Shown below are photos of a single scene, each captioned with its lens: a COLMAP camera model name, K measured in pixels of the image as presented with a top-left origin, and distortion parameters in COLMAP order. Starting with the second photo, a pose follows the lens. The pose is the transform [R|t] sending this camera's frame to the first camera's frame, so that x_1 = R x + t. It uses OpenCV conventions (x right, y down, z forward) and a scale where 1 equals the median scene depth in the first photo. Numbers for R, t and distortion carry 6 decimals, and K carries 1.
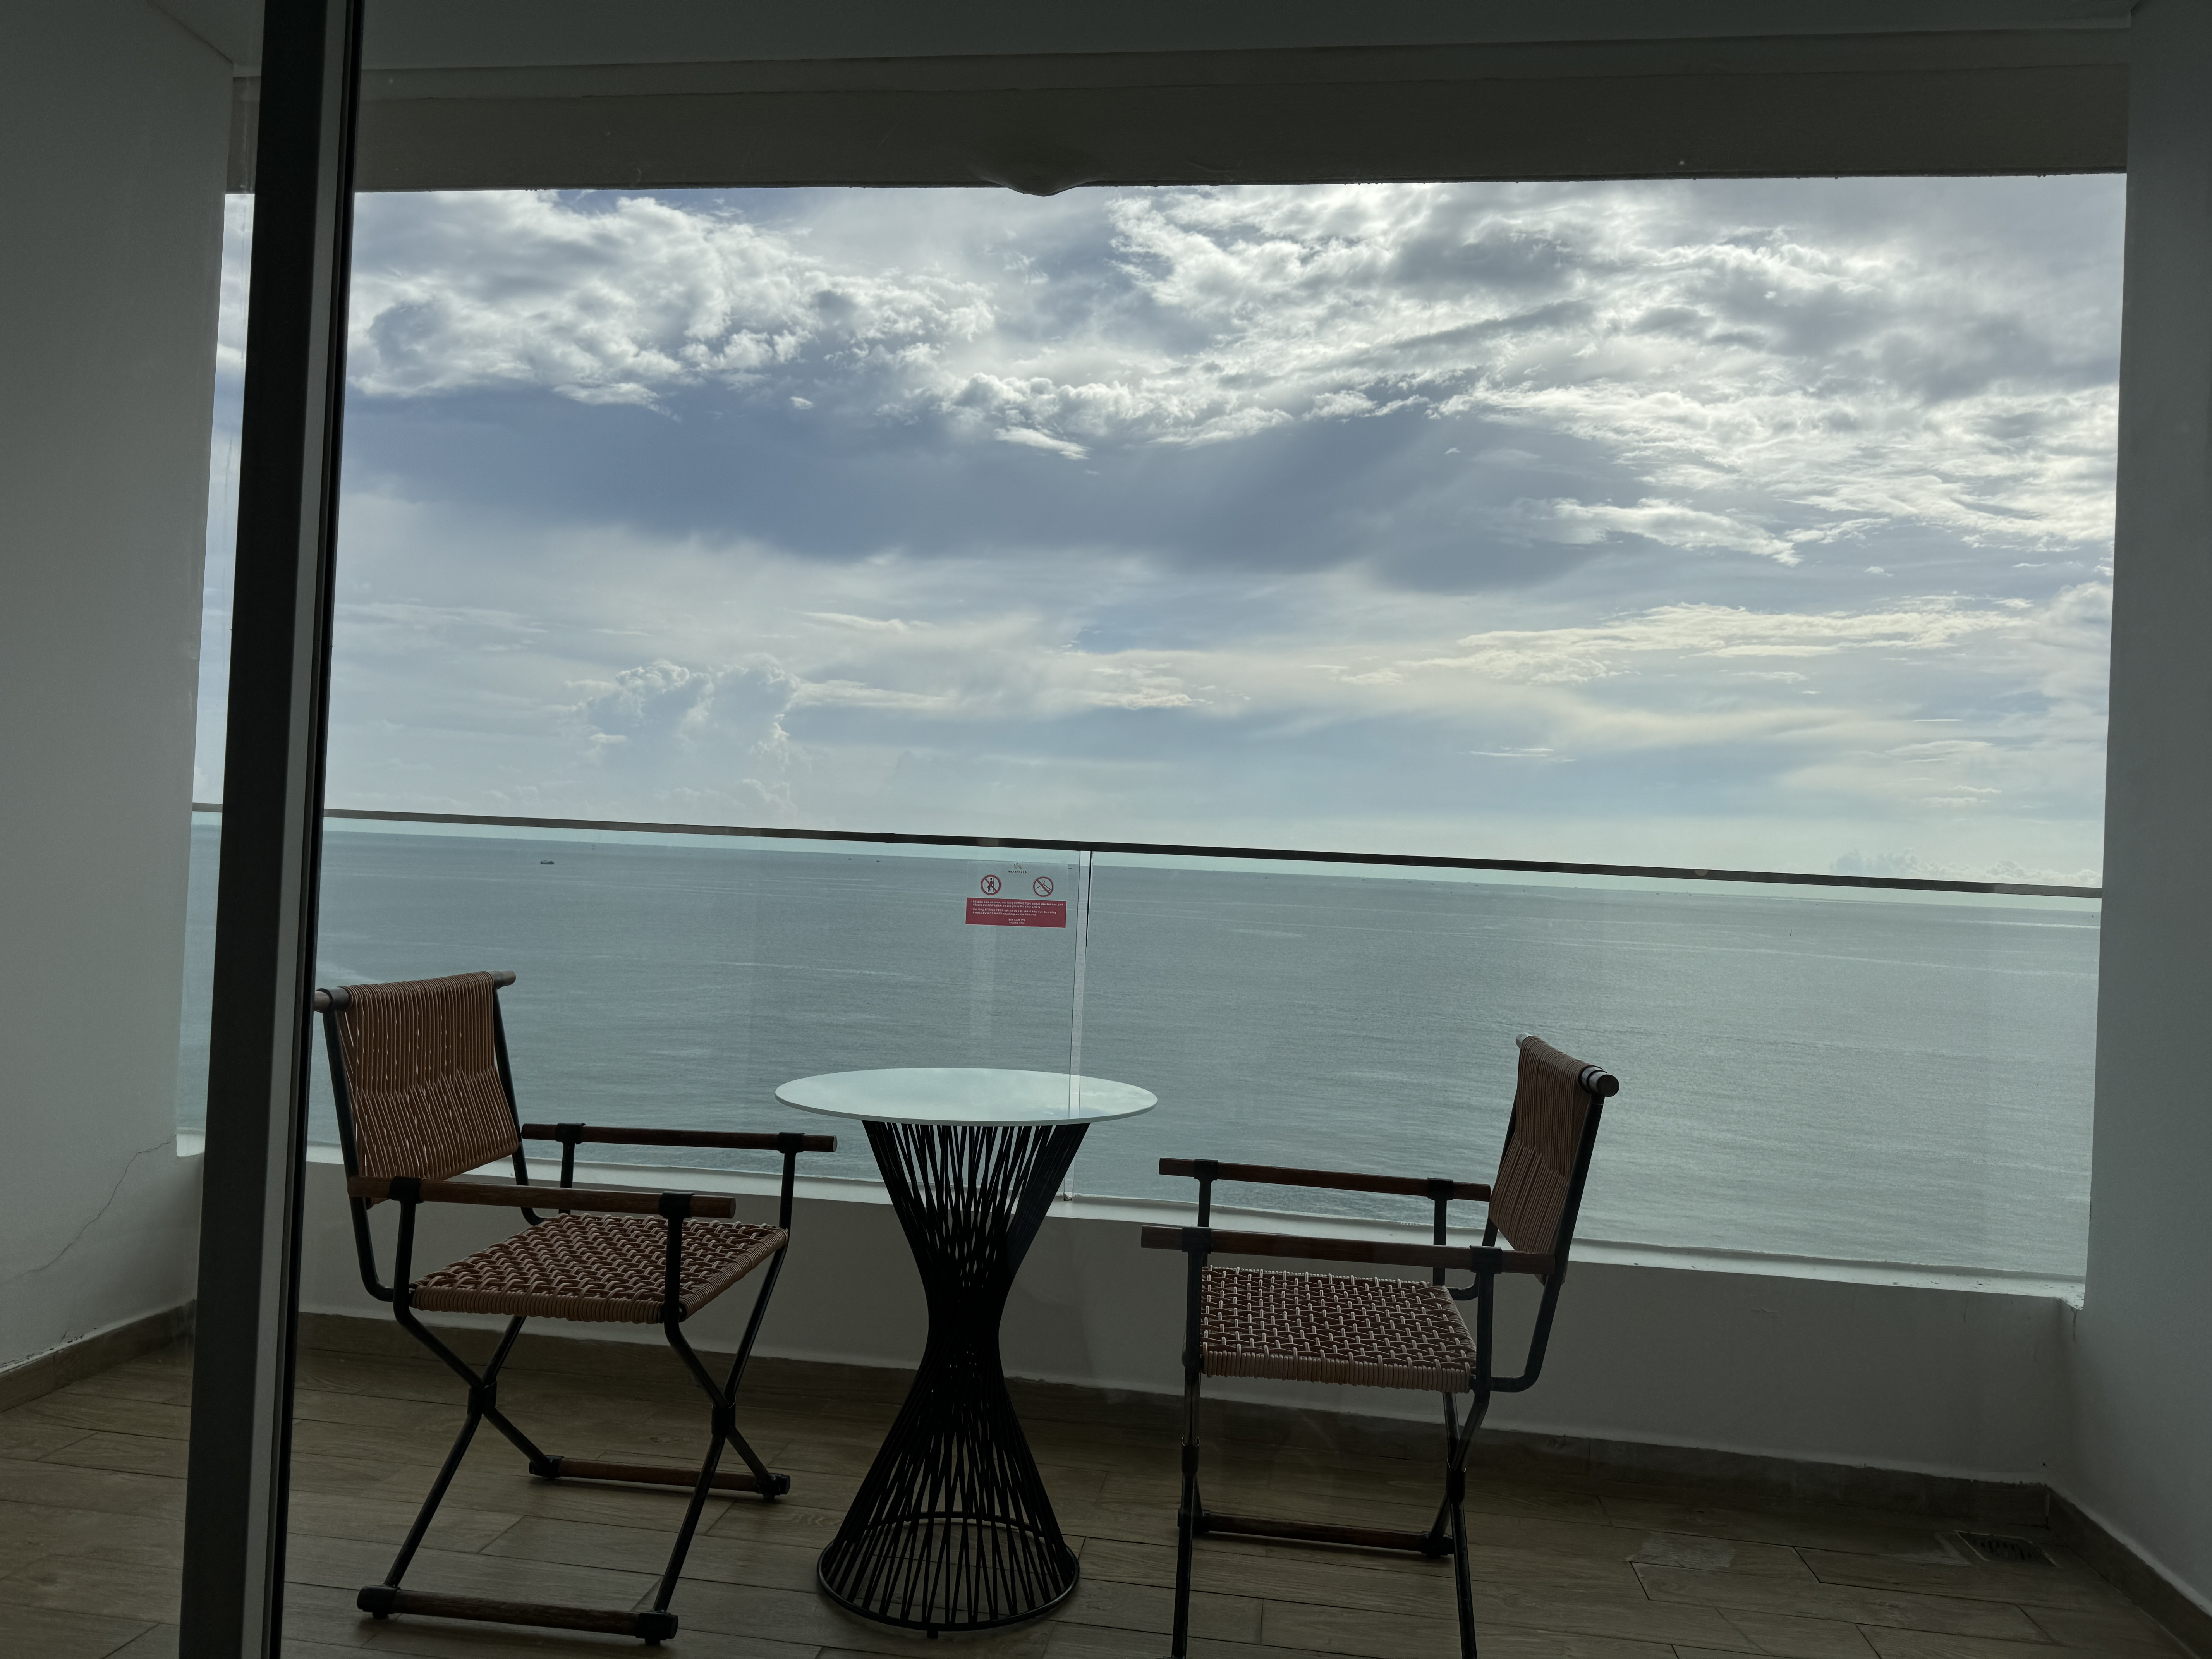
lens RADIAL K [[1547.1, 0, 1100.7], [0, 1547.1, 830.1], [0, 0, 1]] dist [0.062041, 0.000691]
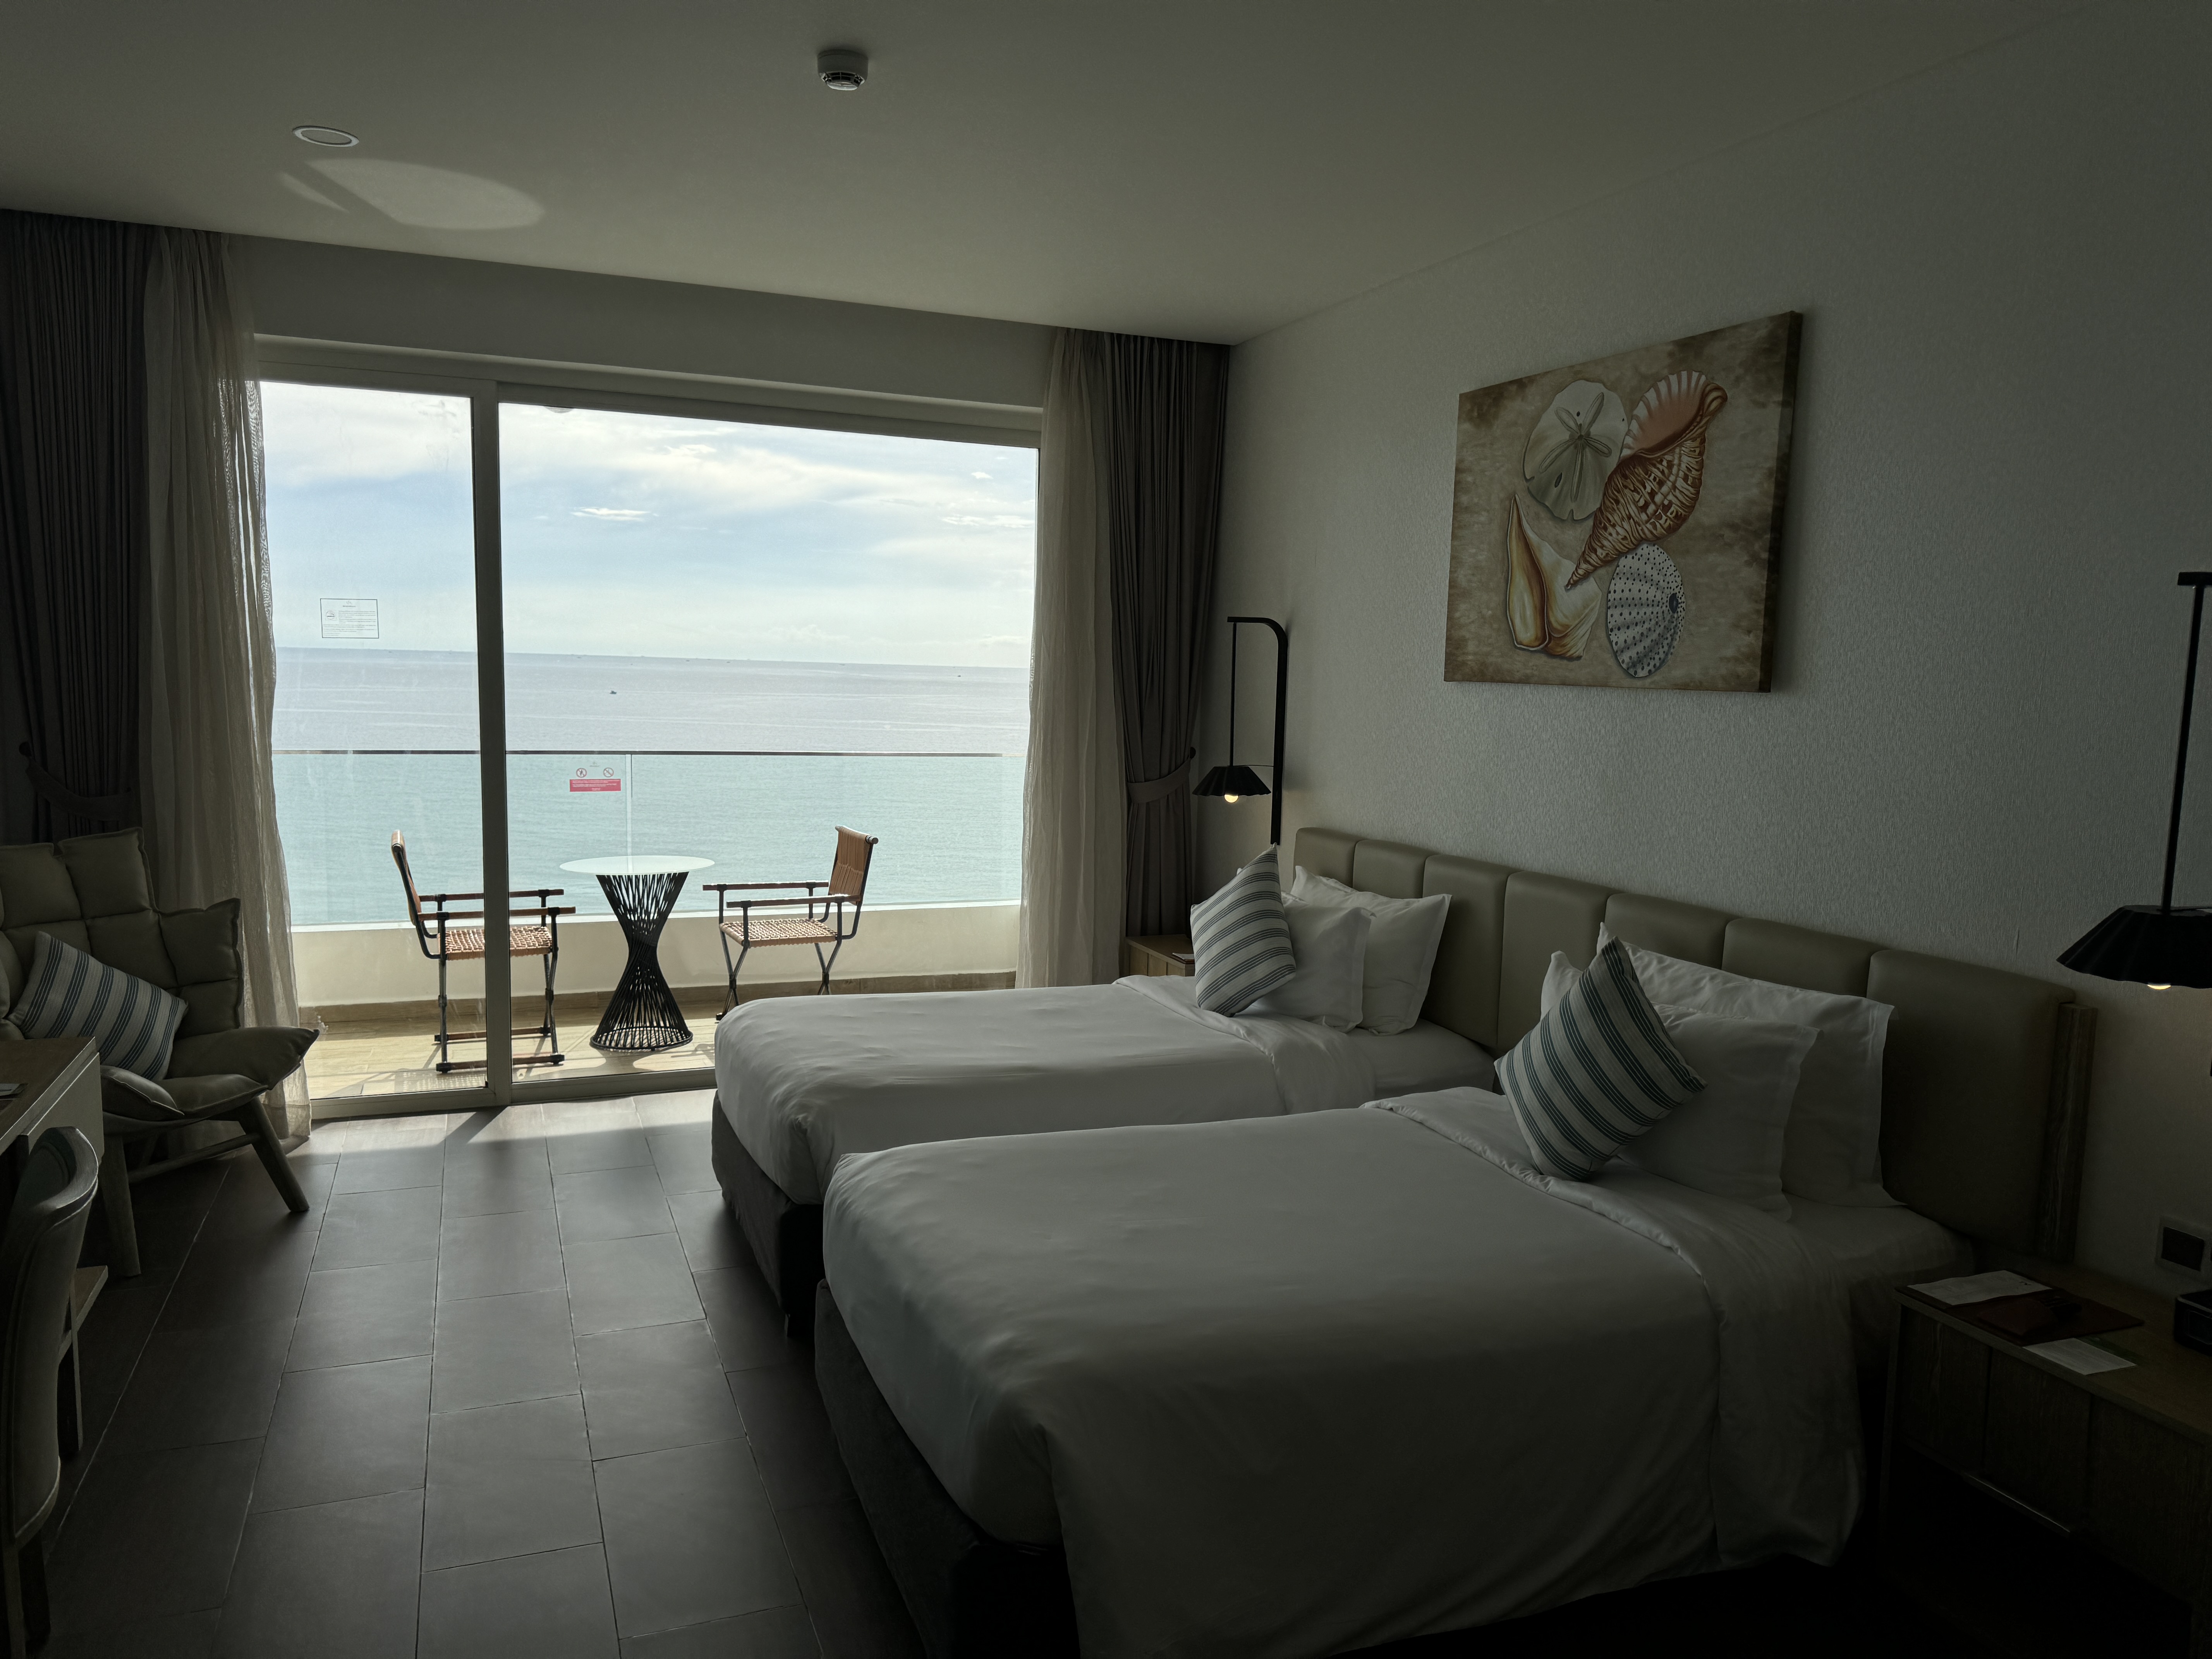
lens RADIAL K [[1547.1, 0, 1102.4], [0, 1547.1, 833.6], [0, 0, 1]] dist [0.062041, 0.000691]
pose [[0.869711, -0.077475, 0.487442, -0.644665], [0.004778, 0.988879, 0.148648, -0.254181], [-0.493538, -0.126952, 0.860409, -1.548064]]
